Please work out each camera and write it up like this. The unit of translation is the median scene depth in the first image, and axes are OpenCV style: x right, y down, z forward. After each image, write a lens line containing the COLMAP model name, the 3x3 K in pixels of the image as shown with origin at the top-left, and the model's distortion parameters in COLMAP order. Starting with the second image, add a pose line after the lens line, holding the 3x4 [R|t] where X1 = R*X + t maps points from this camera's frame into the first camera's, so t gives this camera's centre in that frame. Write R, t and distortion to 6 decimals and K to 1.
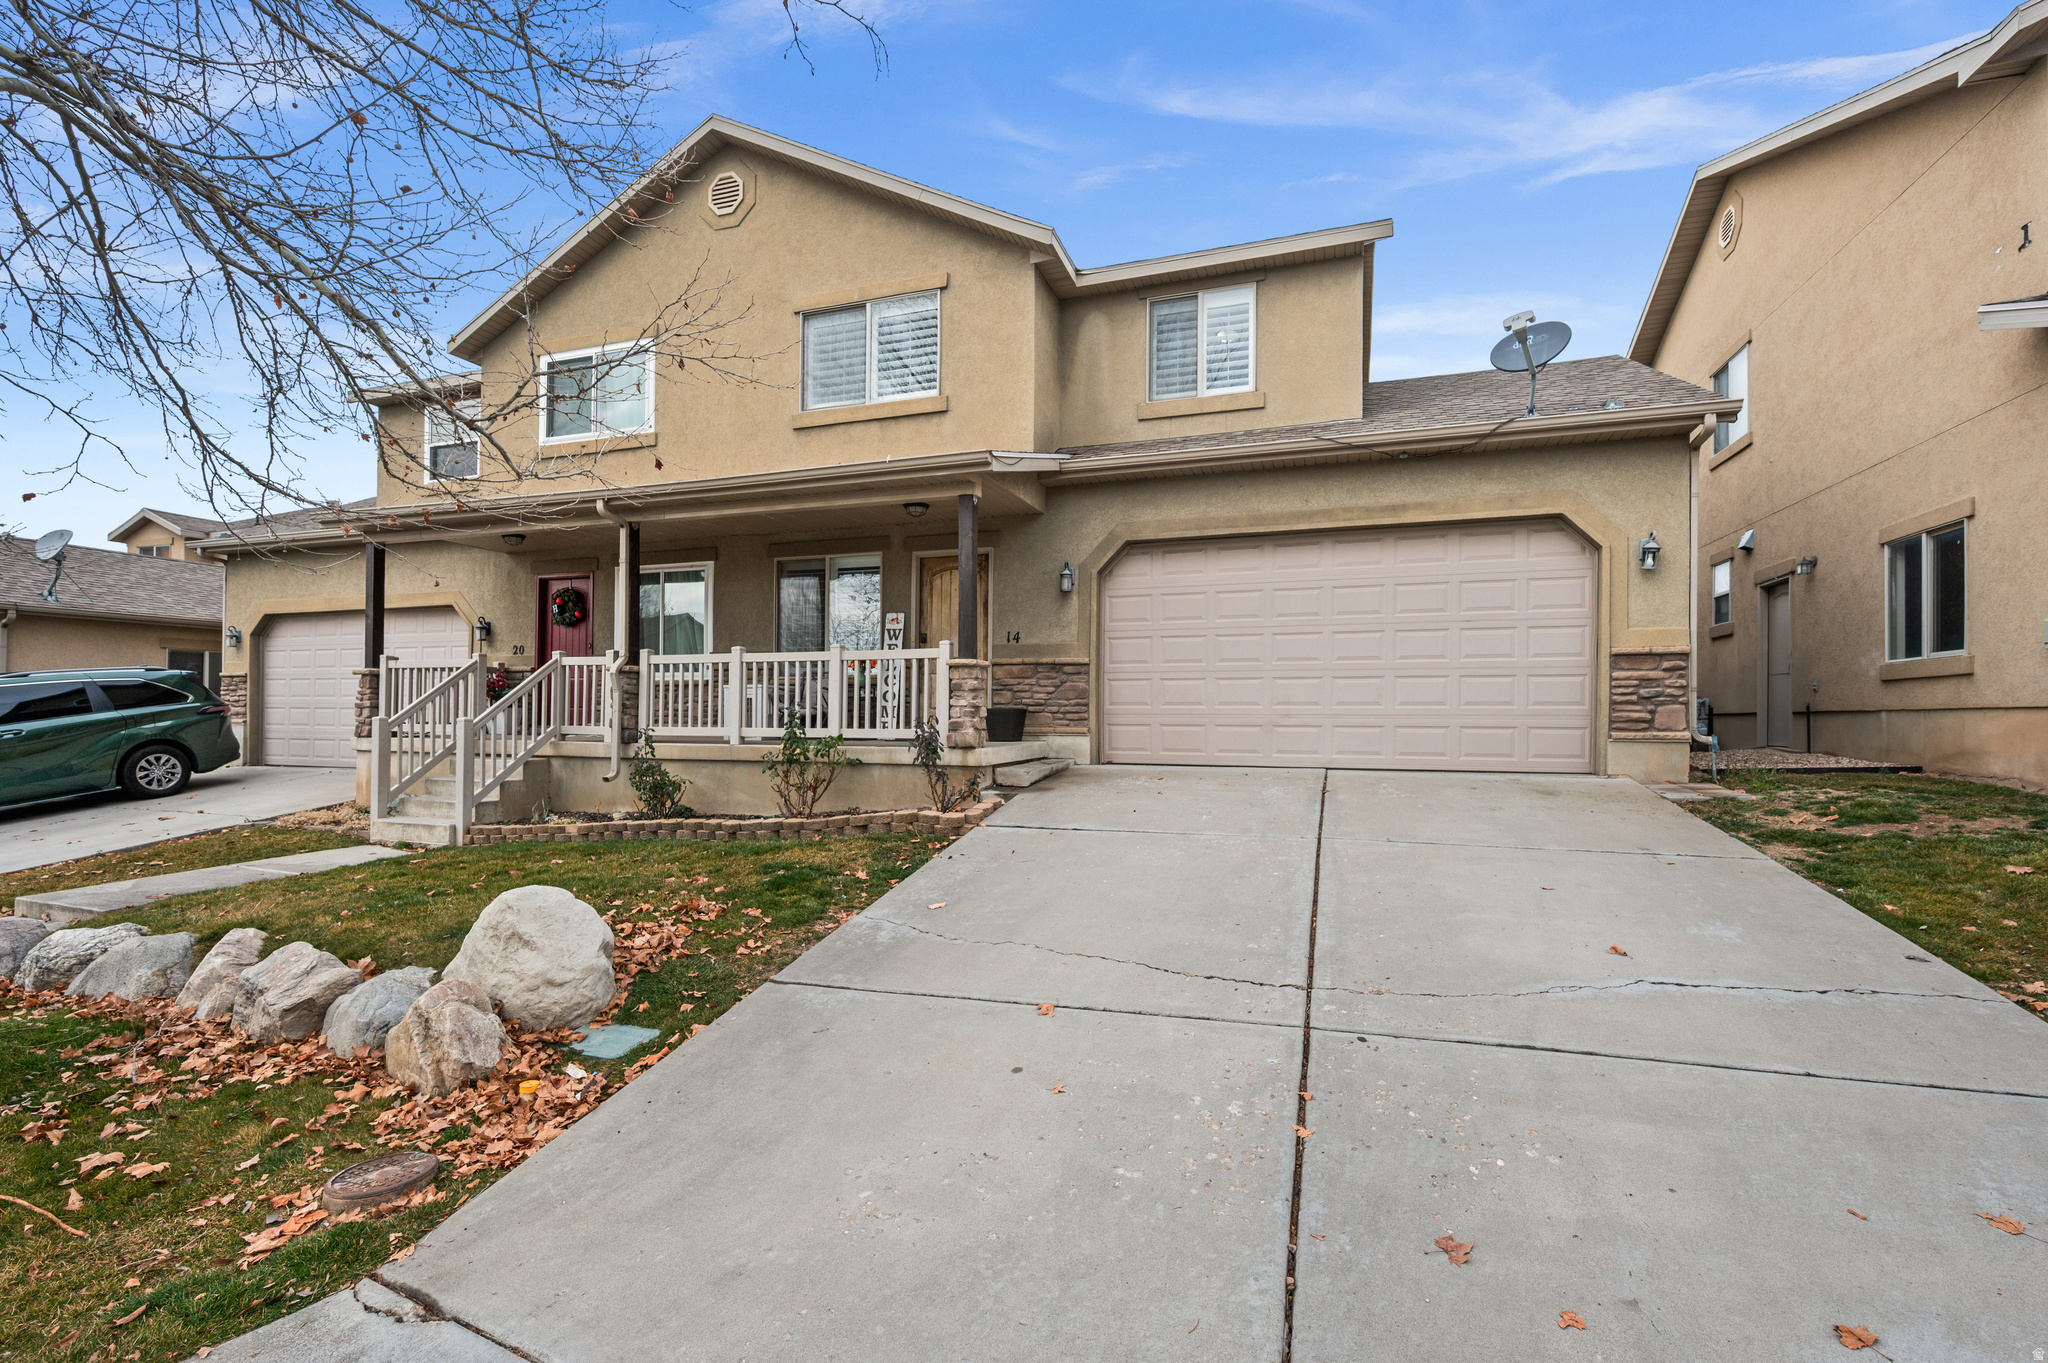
lens RADIAL K [[863.0, 0, 1023.5], [0, 863.0, 693.7], [0, 0, 1]] dist [0.000959, -0.000629]
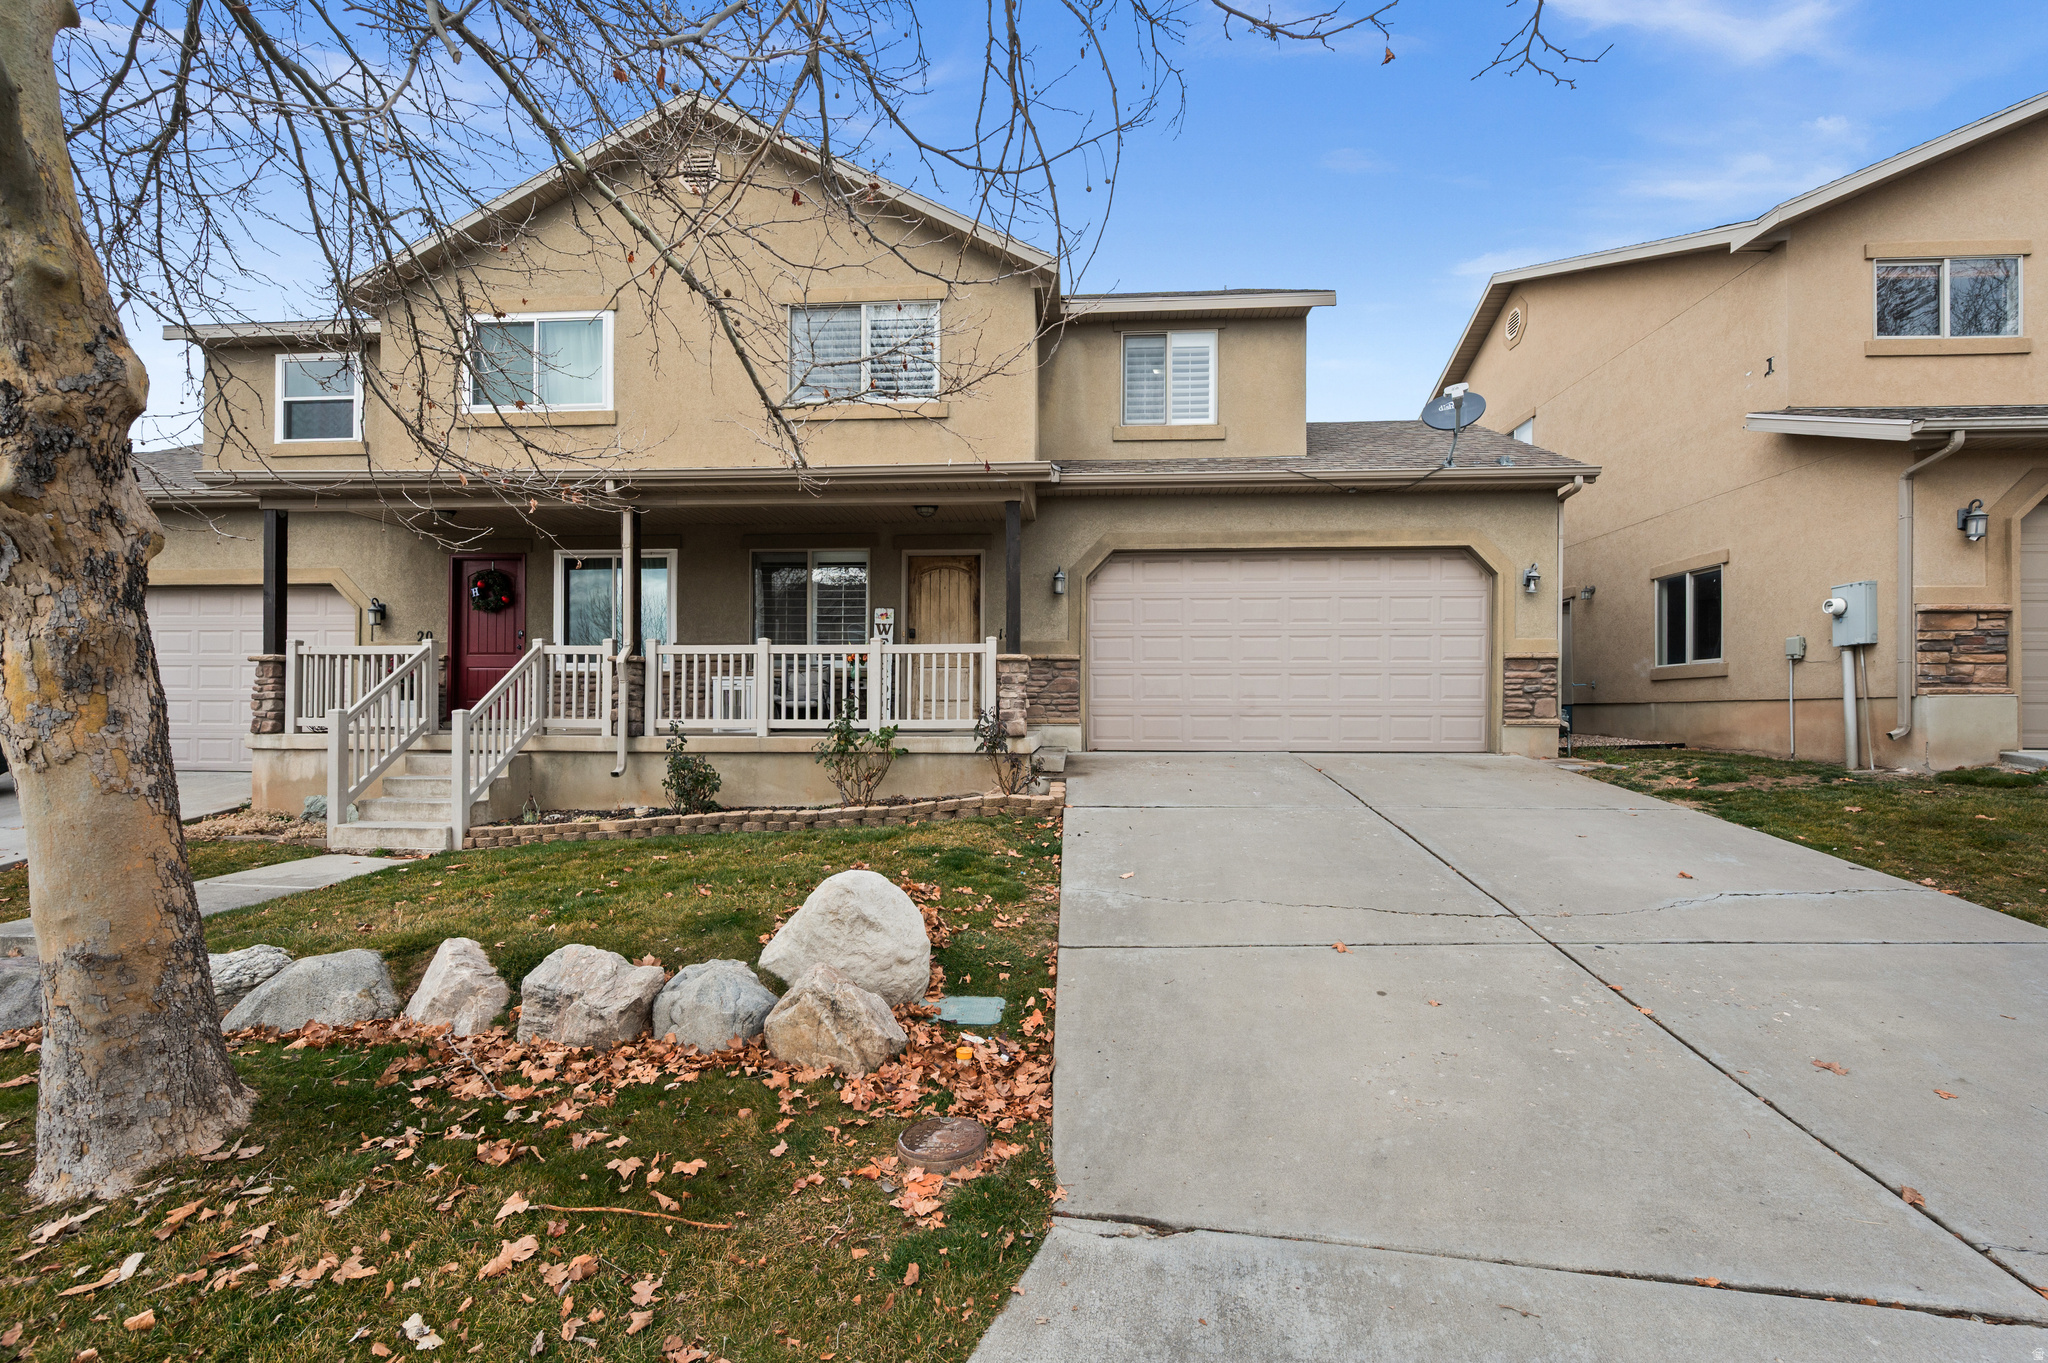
lens RADIAL K [[863.0, 0, 885.8], [0, 863.0, 694.3], [0, 0, 1]] dist [0.000959, -0.000629]
pose [[0.966508, 0.003259, 0.256617, -0.492908], [-0.004437, 0.999982, 0.004013, 0.006055], [-0.256599, -0.005017, 0.966505, 0.002208]]
